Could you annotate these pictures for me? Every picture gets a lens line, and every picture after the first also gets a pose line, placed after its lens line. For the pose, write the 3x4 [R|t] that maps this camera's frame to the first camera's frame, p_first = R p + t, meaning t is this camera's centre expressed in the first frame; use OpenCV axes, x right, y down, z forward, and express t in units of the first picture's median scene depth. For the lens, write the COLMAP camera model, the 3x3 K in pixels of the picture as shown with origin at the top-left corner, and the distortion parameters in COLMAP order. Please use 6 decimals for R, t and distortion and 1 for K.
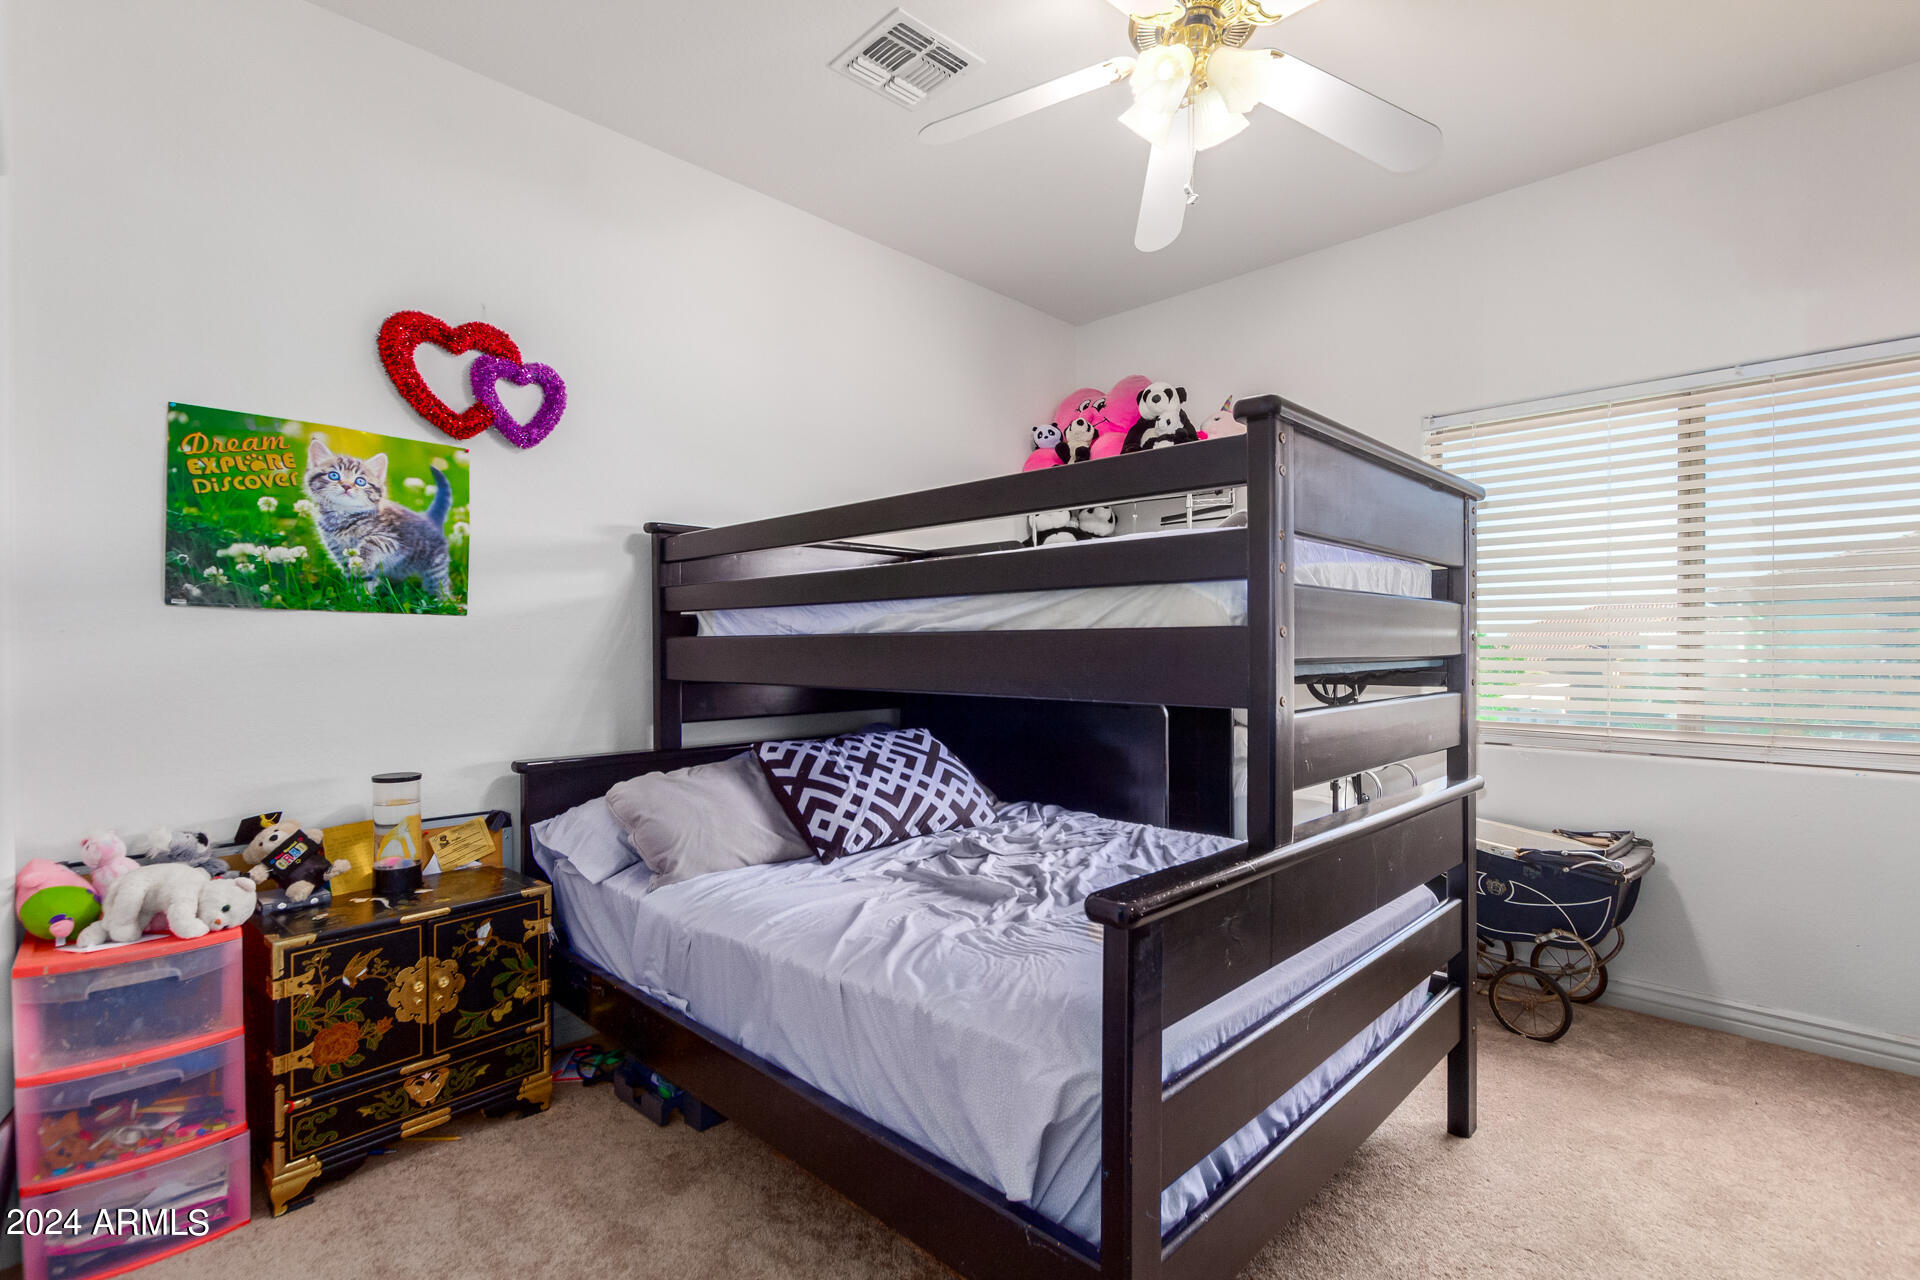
lens RADIAL K [[889.2, 0, 962.2], [0, 889.2, 646.4], [0, 0, 1]] dist [0.008484, -0.003536]
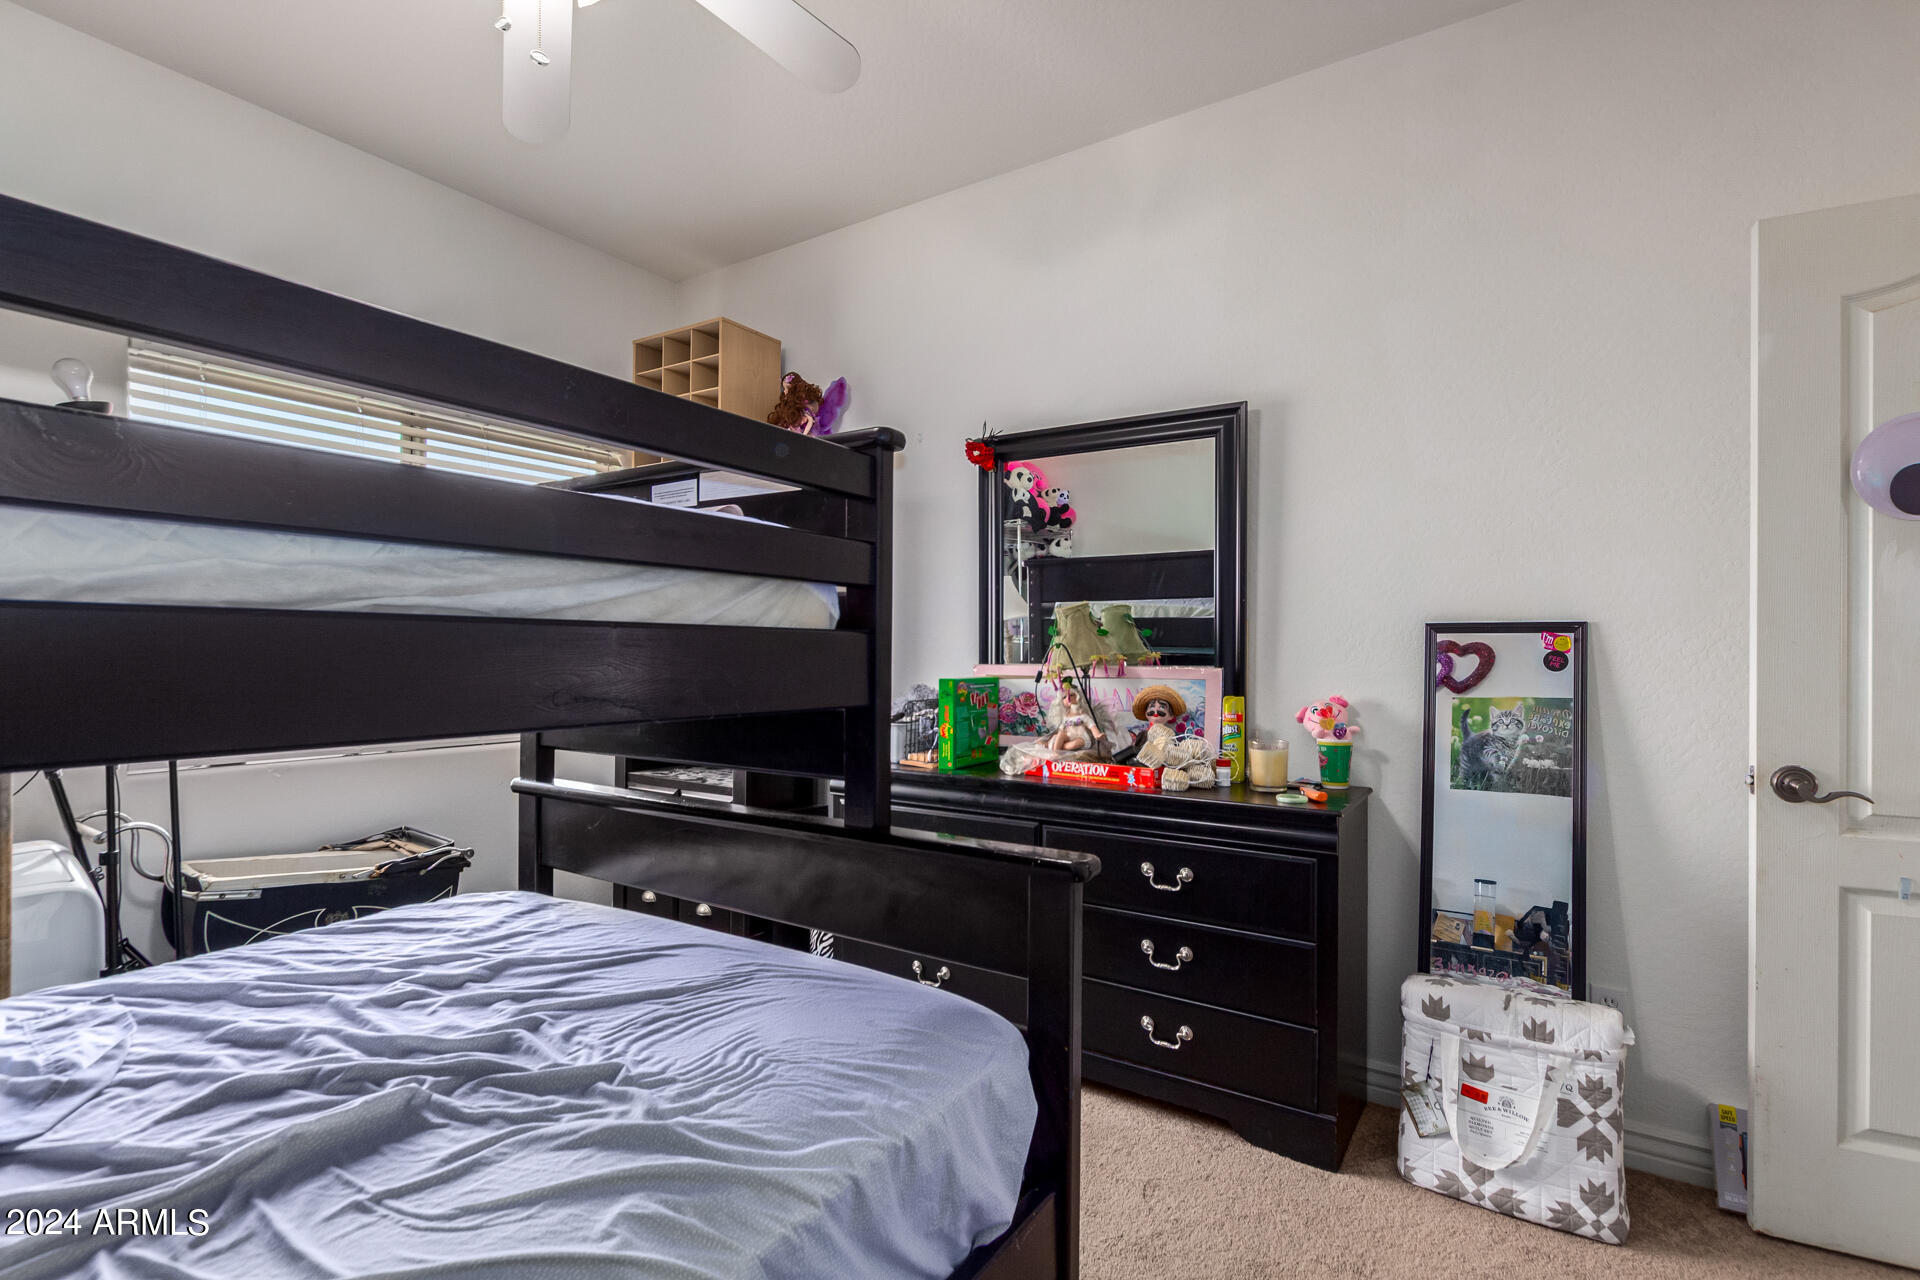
lens RADIAL K [[889.2, 0, 963.9], [0, 889.2, 648.8], [0, 0, 1]] dist [0.008484, -0.003536]
pose [[-0.201495, 0.004819, 0.979478, -0.546442], [-0.003668, 0.999977, -0.005674, 0.003839], [-0.979483, -0.004736, -0.201473, 0.776184]]
